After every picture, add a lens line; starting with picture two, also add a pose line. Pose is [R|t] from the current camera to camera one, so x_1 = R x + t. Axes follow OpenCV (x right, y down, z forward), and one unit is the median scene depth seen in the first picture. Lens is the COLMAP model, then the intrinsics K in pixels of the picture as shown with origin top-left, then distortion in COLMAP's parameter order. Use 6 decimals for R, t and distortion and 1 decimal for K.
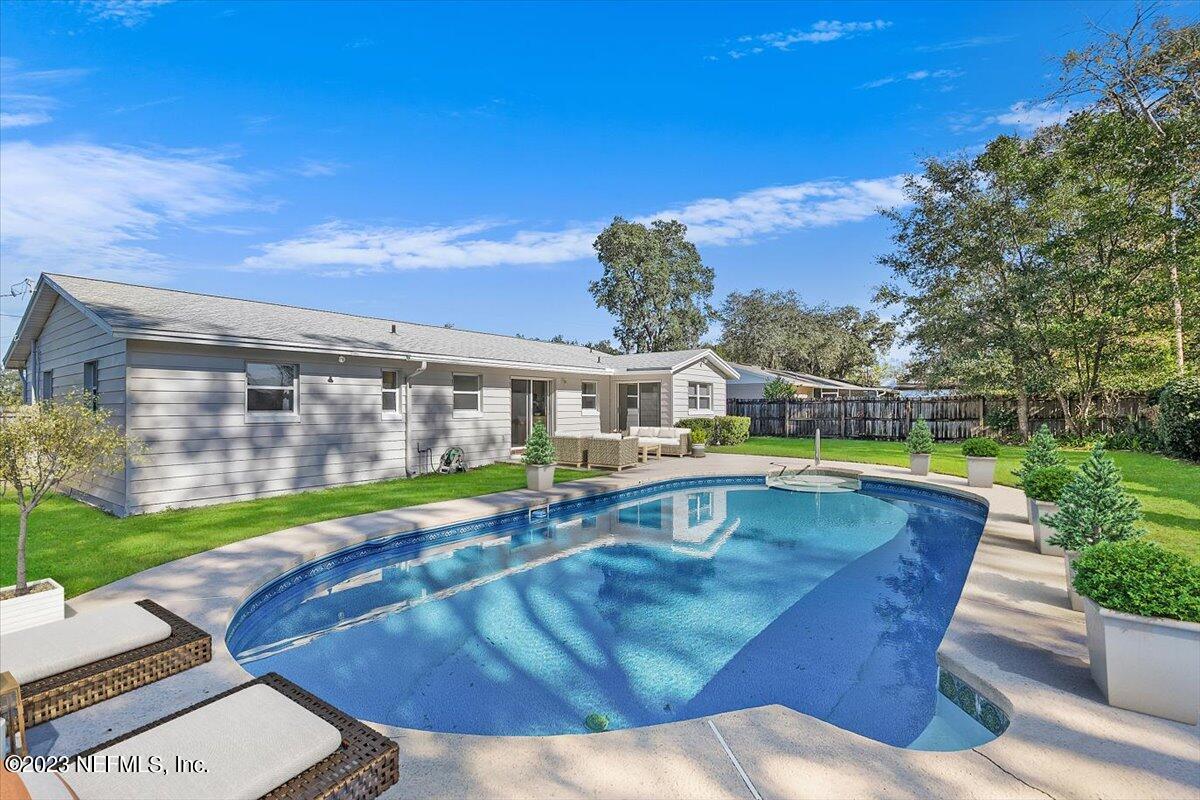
lens RADIAL K [[560.1, 0, 589.9], [0, 560.1, 398.5], [0, 0, 1]] dist [-0.064921, 0.035917]
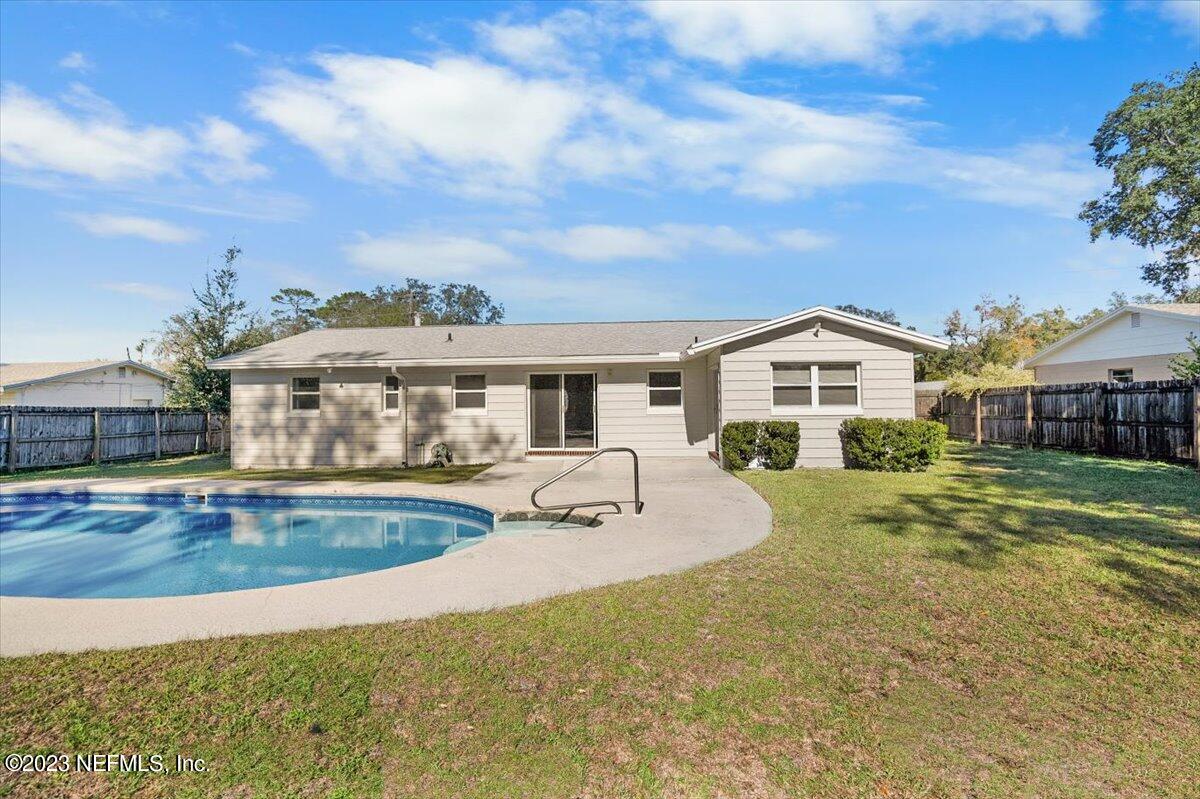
lens RADIAL K [[560.1, 0, 589.9], [0, 560.1, 398.0], [0, 0, 1]] dist [-0.064921, 0.035917]
pose [[0.520981, -0.014367, -0.853448, 0.897977], [0.020445, 0.999782, -0.004350, 0.012221], [0.853324, -0.015183, 0.521161, 0.756592]]
